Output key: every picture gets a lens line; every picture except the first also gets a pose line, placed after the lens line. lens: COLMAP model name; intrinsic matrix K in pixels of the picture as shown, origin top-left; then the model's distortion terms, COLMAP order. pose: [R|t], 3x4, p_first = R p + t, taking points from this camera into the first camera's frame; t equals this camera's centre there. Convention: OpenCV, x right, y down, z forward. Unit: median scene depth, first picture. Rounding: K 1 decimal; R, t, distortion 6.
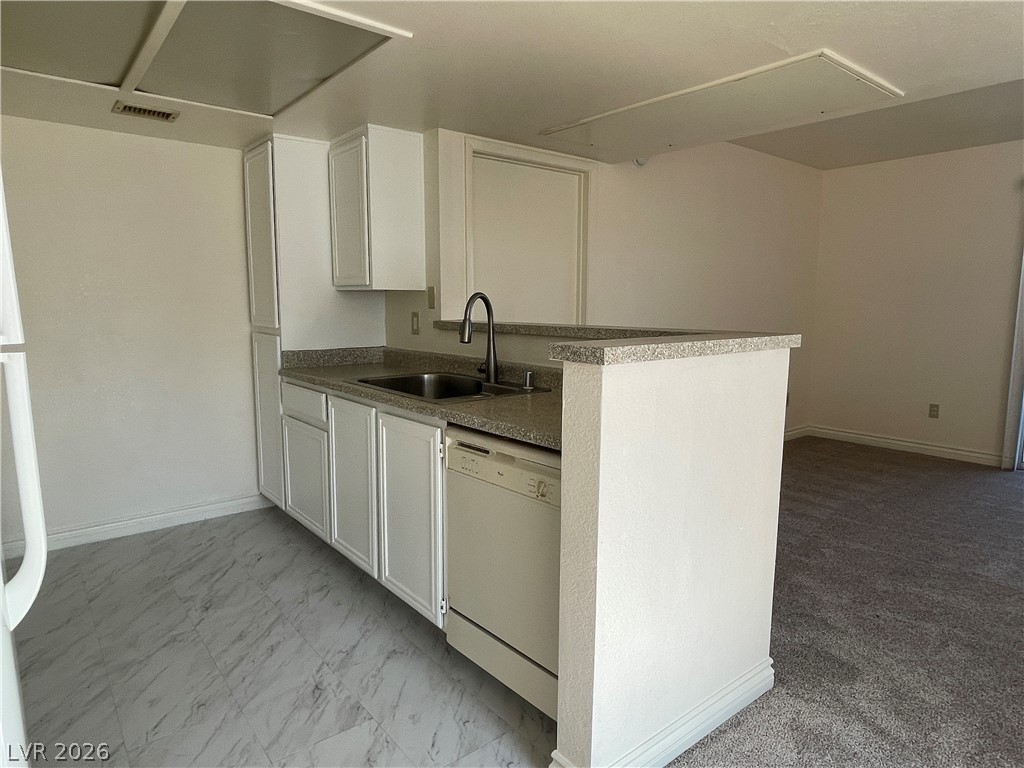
lens RADIAL K [[619.6, 0, 516.1], [0, 619.6, 380.7], [0, 0, 1]] dist [-0.004072, -0.002192]
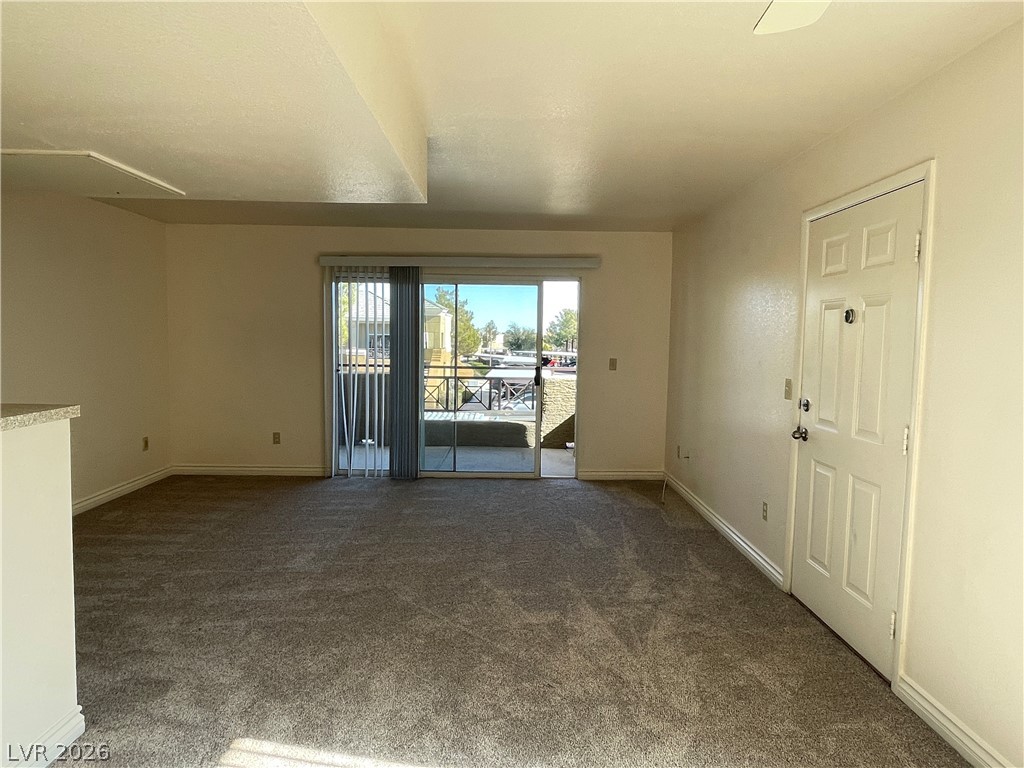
lens RADIAL K [[619.6, 0, 517.0], [0, 619.6, 380.6], [0, 0, 1]] dist [-0.004072, -0.002192]
pose [[0.619484, -0.050175, 0.783404, 0.058865], [0.085256, 0.996353, -0.003604, -0.036614], [-0.780366, 0.069023, 0.621502, -0.241618]]
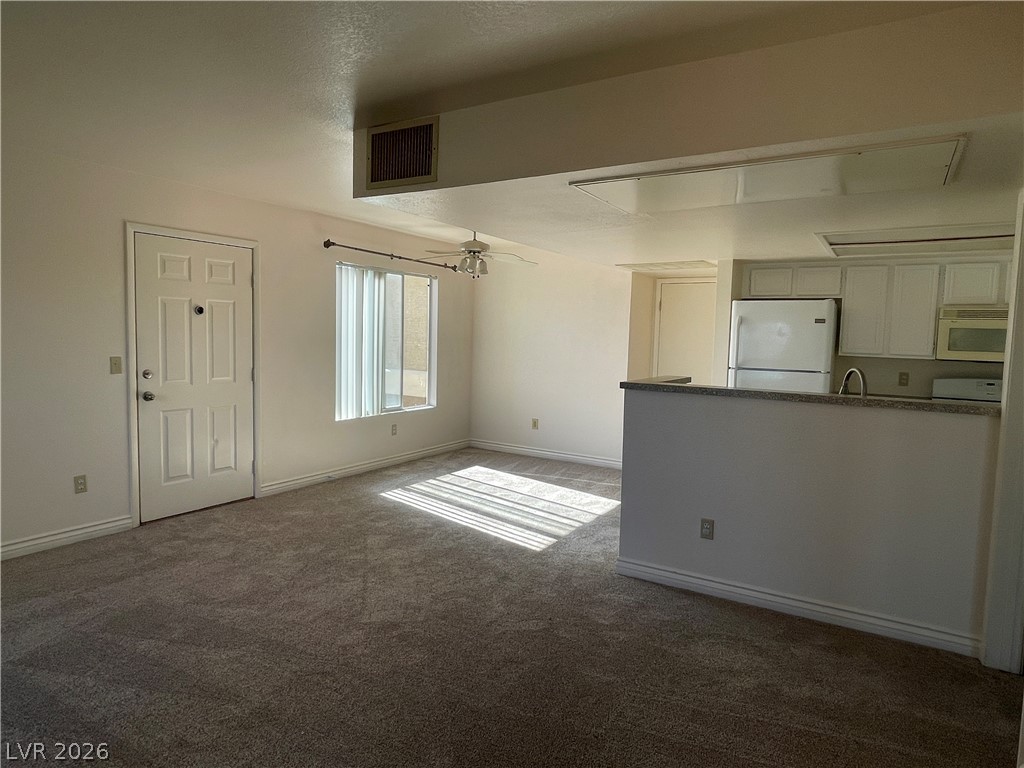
lens RADIAL K [[619.6, 0, 517.9], [0, 619.6, 383.4], [0, 0, 1]] dist [-0.004072, -0.002192]
pose [[-0.942100, -0.001194, -0.335330, 1.069126], [-0.071883, 0.977467, 0.198470, -0.327500], [0.327537, 0.211083, -0.920958, 2.034383]]
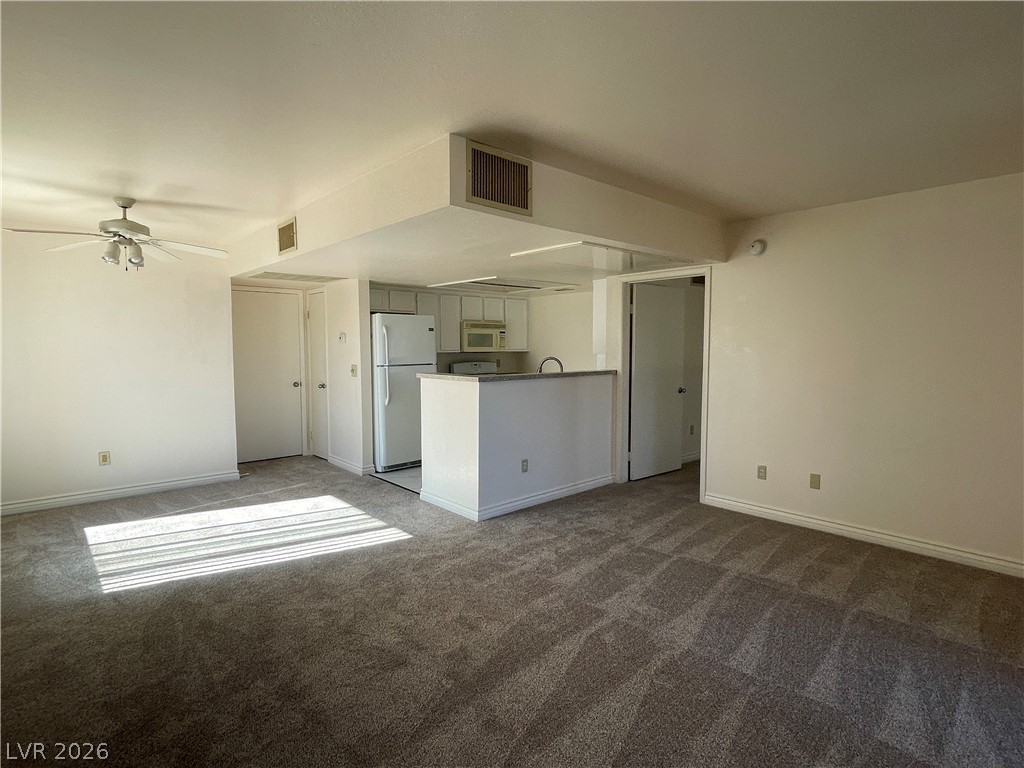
lens RADIAL K [[532.7, 0, 517.9], [0, 532.7, 379.9], [0, 0, 1]] dist [0.000142, -0.003263]
pose [[0.060448, 0.063168, -0.996171, 2.025948], [-0.127453, 0.990315, 0.055063, -0.157748], [0.990001, 0.123637, 0.067914, 0.776494]]
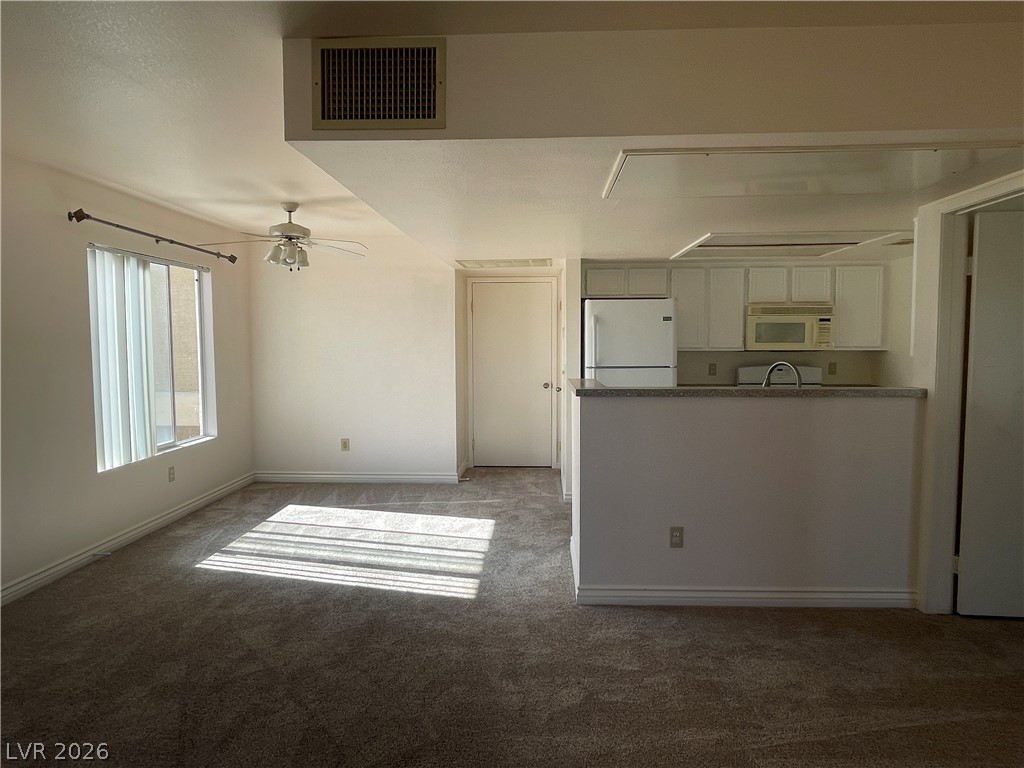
lens RADIAL K [[619.6, 0, 519.5], [0, 619.6, 381.4], [0, 0, 1]] dist [-0.004072, -0.002192]
pose [[-0.660548, 0.049533, -0.749148, 1.399075], [-0.094782, 0.984336, 0.148655, -0.255192], [0.744777, 0.169200, -0.645507, 1.510370]]
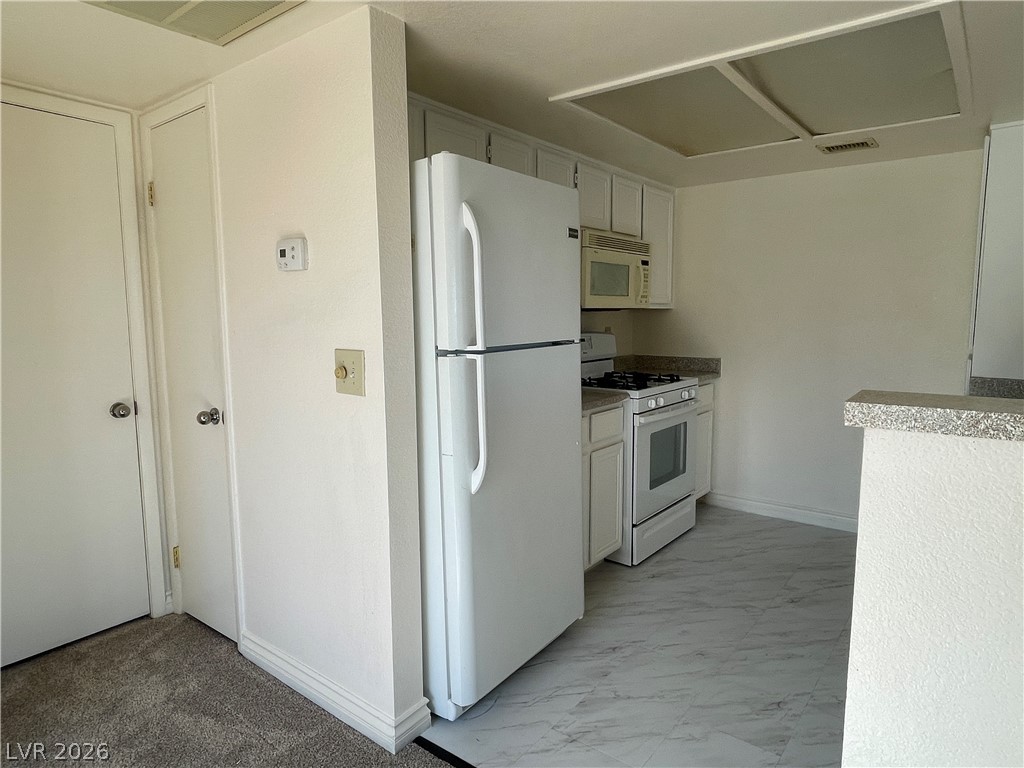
lens RADIAL K [[619.6, 0, 516.3], [0, 619.6, 382.2], [0, 0, 1]] dist [-0.004072, -0.002192]
pose [[0.229157, 0.107513, -0.967434, 0.413994], [-0.117231, 0.989695, 0.082218, -0.049194], [0.966304, 0.094573, 0.239399, 0.237005]]
